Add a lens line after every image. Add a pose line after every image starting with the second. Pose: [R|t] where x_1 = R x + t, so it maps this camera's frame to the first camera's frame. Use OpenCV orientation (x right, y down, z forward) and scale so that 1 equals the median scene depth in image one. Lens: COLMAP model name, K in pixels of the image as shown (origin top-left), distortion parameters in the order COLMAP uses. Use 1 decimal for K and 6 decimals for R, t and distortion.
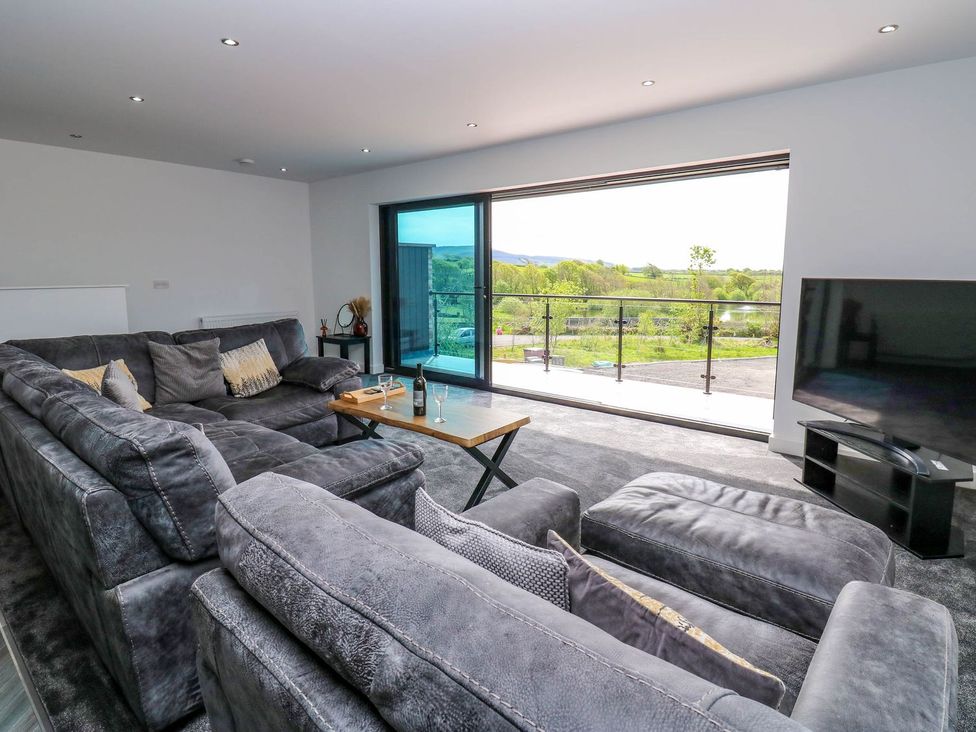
lens RADIAL K [[516.6, 0, 487.6], [0, 516.6, 336.7], [0, 0, 1]] dist [0.000142, -0.013942]
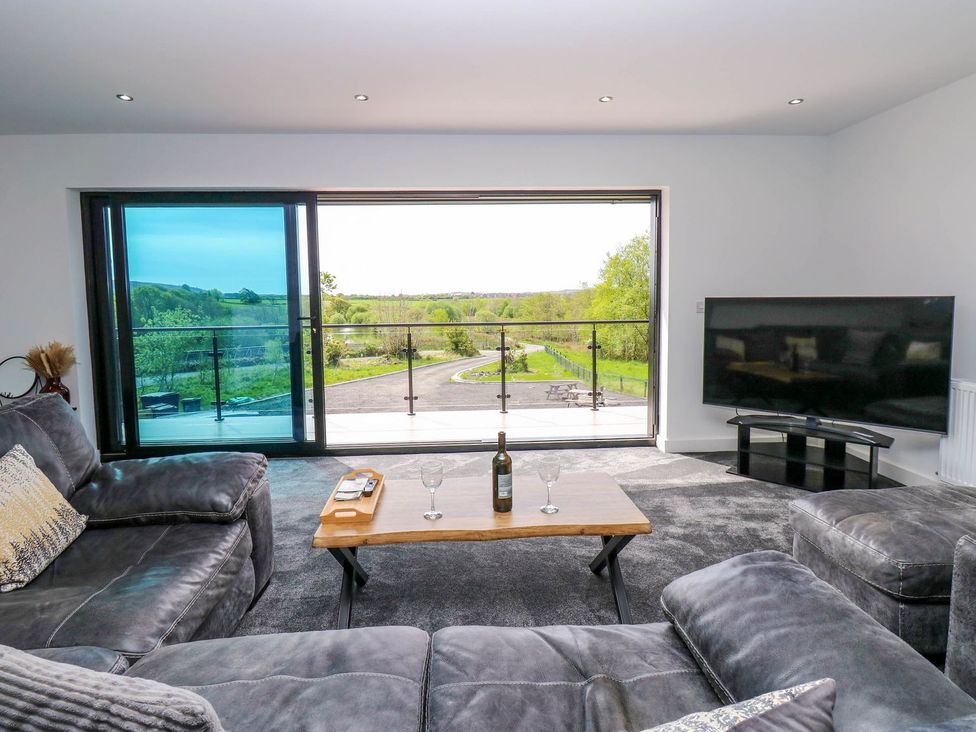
lens RADIAL K [[516.6, 0, 487.6], [0, 516.6, 336.7], [0, 0, 1]] dist [0.000142, -0.013942]
pose [[0.741814, -0.062469, 0.667690, -0.310553], [0.094951, 0.995405, -0.012363, -0.034089], [-0.663849, 0.072569, 0.744337, 0.273682]]
